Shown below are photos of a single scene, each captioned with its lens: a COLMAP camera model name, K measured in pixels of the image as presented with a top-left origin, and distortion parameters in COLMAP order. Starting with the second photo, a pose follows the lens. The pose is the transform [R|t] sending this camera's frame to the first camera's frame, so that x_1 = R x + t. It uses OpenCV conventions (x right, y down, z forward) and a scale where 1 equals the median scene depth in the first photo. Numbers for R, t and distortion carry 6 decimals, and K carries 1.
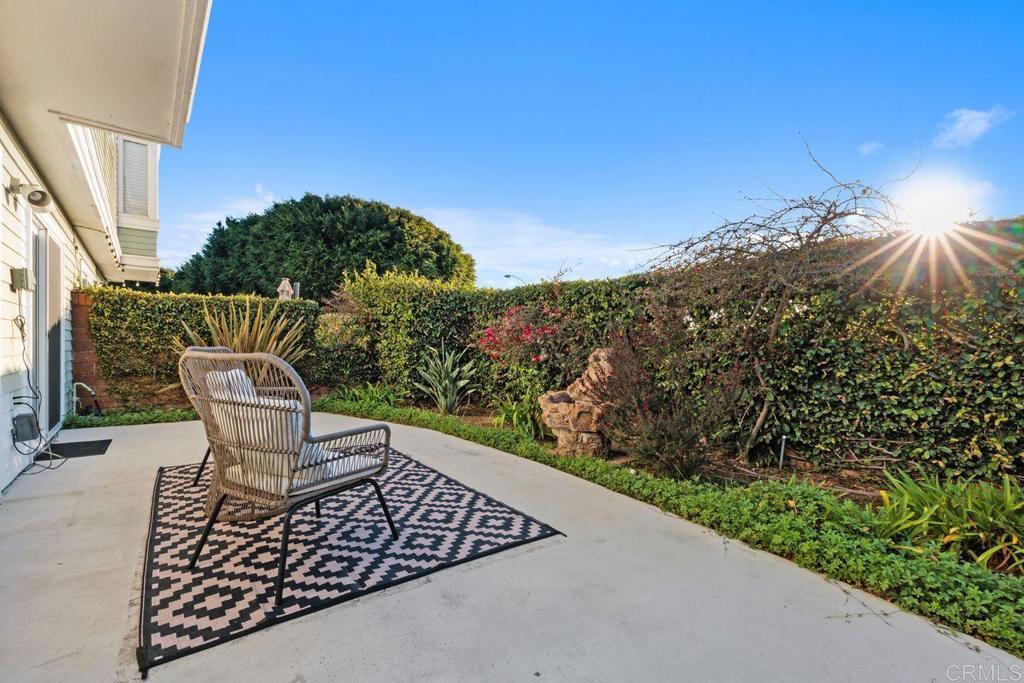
lens RADIAL K [[443.5, 0, 507.9], [0, 443.5, 339.7], [0, 0, 1]] dist [0.001290, 0.000109]
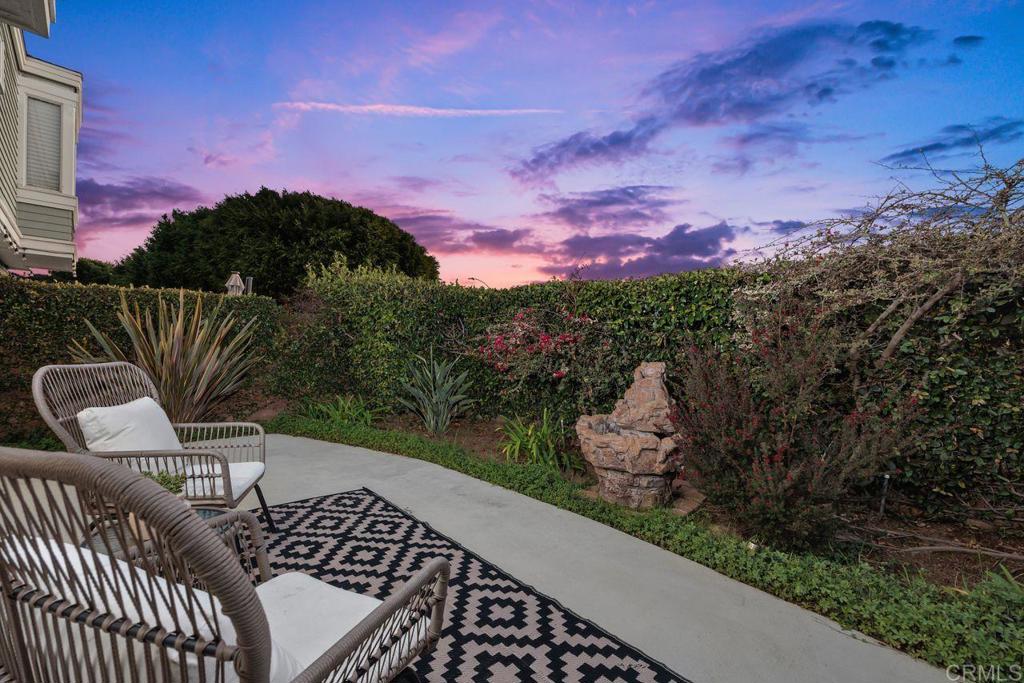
lens RADIAL K [[420.7, 0, 512.0], [0, 420.7, 341.5], [0, 0, 1]] dist [0.000356, -0.000026]
pose [[0.993592, 0.011334, 0.112454, -0.080629], [-0.011362, 0.999935, -0.000388, -0.009891], [-0.112451, -0.000892, 0.993657, 0.177009]]
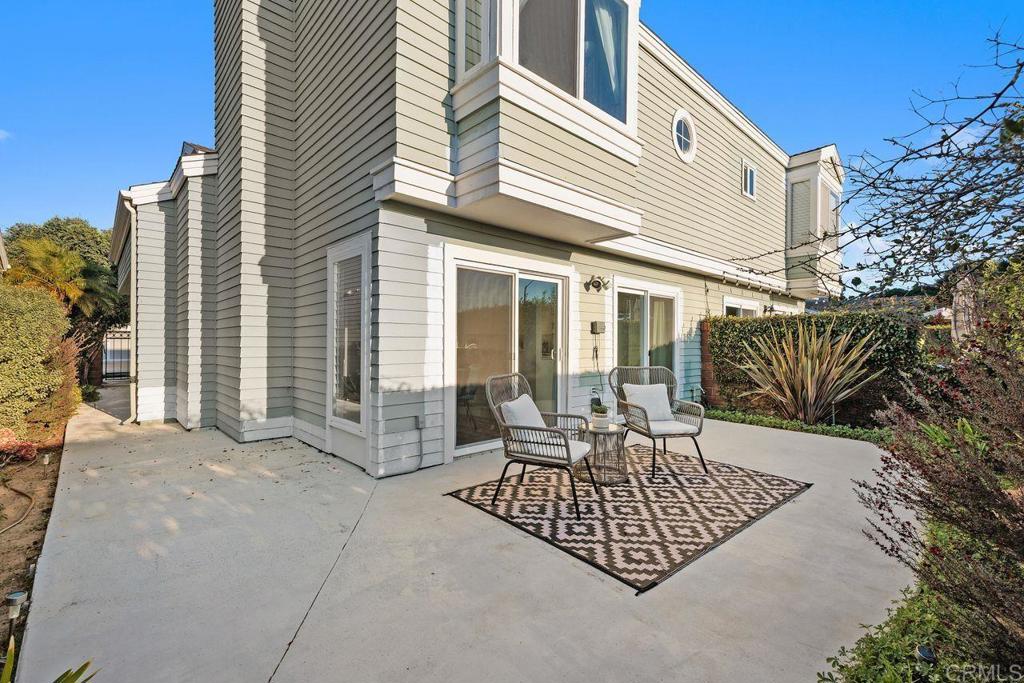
lens RADIAL K [[443.5, 0, 507.9], [0, 443.5, 339.7], [0, 0, 1]] dist [0.001290, 0.000109]
pose [[0.055694, -0.014459, -0.998343, 0.358931], [0.006796, 0.999877, -0.014102, -0.026312], [0.998425, -0.005999, 0.055786, 0.236127]]
